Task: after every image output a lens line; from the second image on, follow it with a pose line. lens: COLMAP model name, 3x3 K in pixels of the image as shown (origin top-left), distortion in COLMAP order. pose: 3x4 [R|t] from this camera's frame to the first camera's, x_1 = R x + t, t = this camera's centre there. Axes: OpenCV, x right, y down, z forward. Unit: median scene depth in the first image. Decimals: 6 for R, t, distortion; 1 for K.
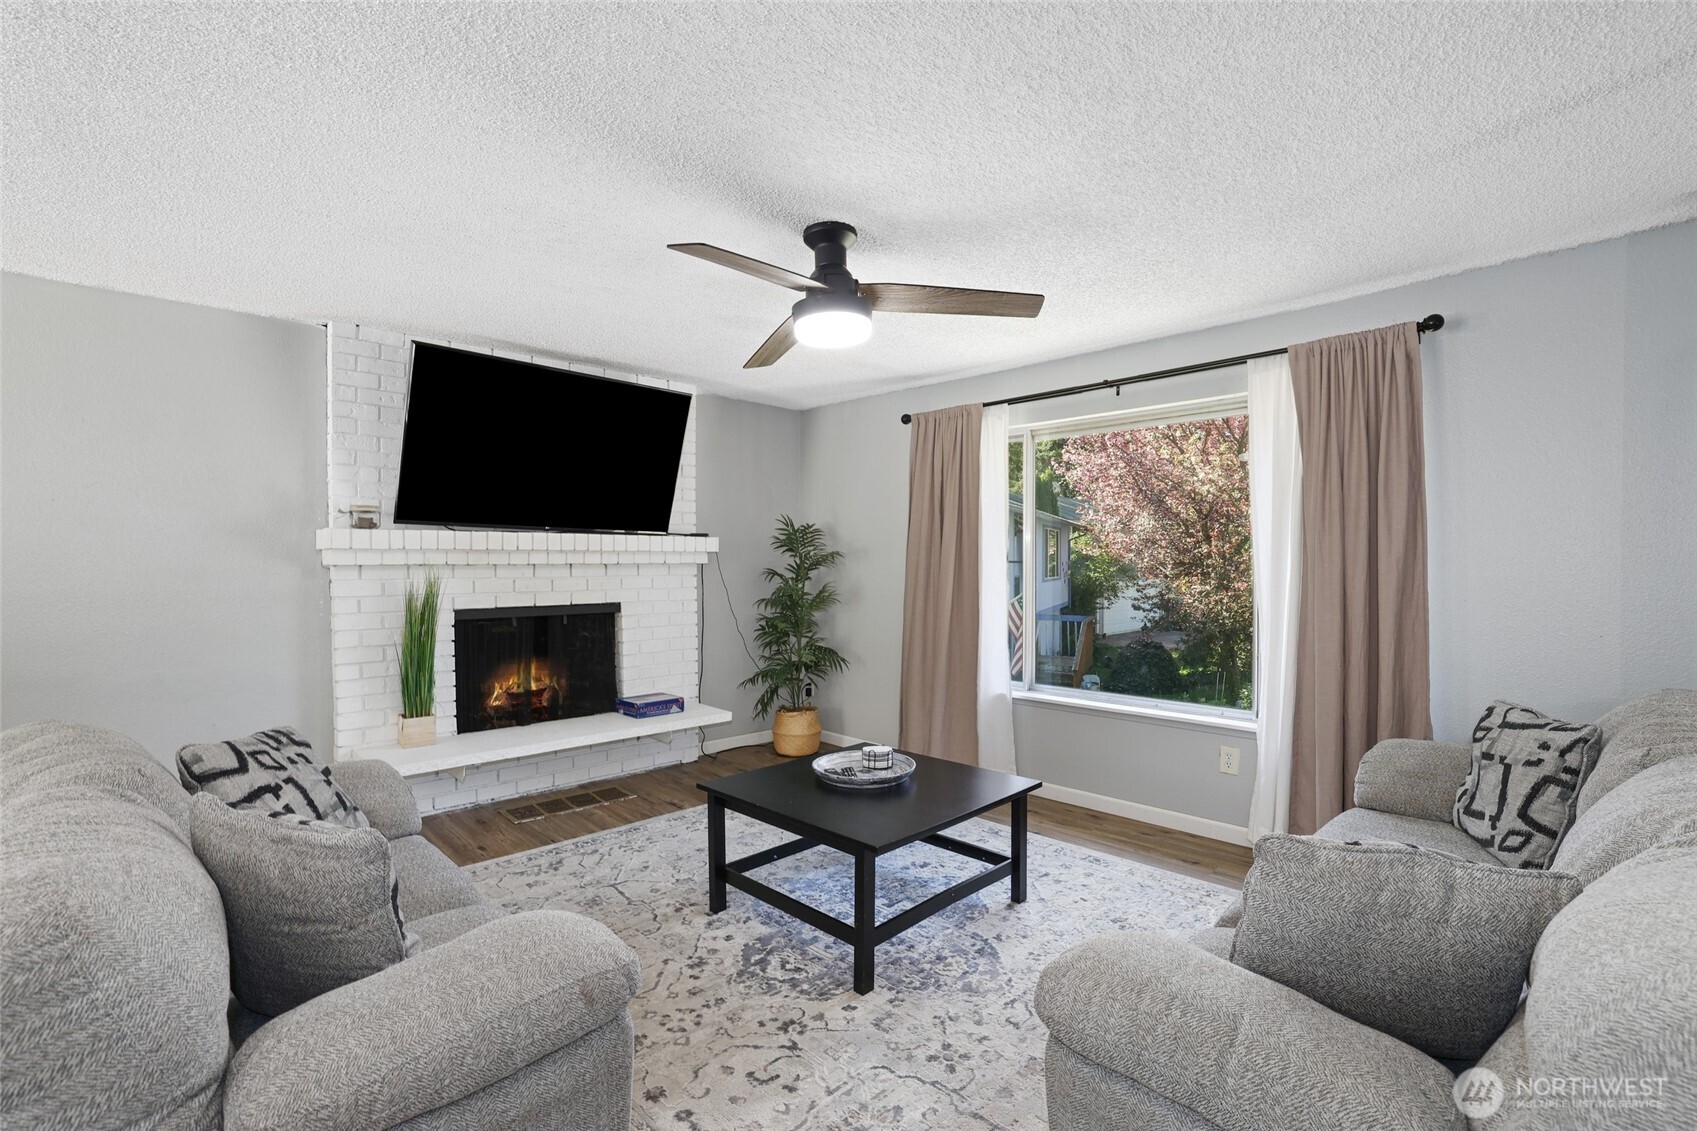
lens RADIAL K [[758.0, 0, 851.2], [0, 758.0, 567.8], [0, 0, 1]] dist [-0.040759, 0.016939]
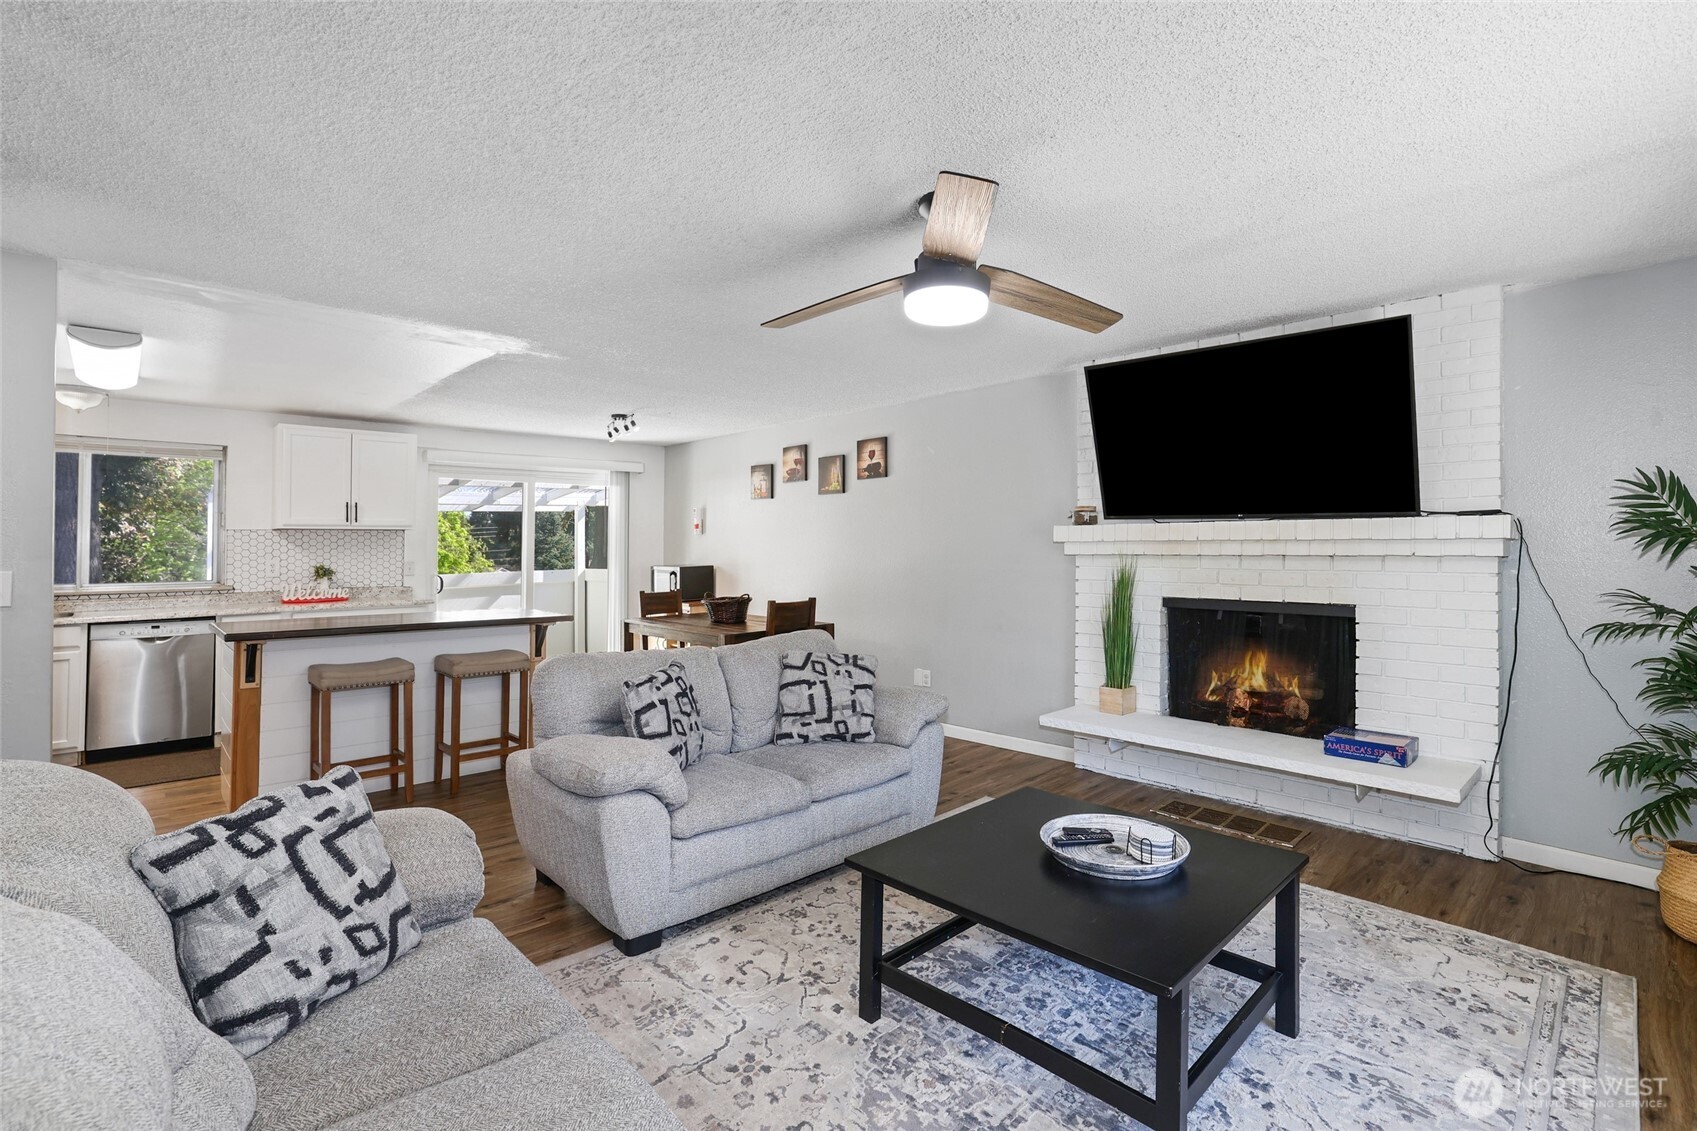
lens RADIAL K [[780.7, 0, 854.0], [0, 780.7, 531.7], [0, 0, 1]] dist [-0.013077, 0.000640]
pose [[-0.013935, -0.019322, -0.999716, 0.588904], [-0.003103, 0.999809, -0.019281, -0.014332], [0.999898, 0.002833, -0.013992, 0.585170]]
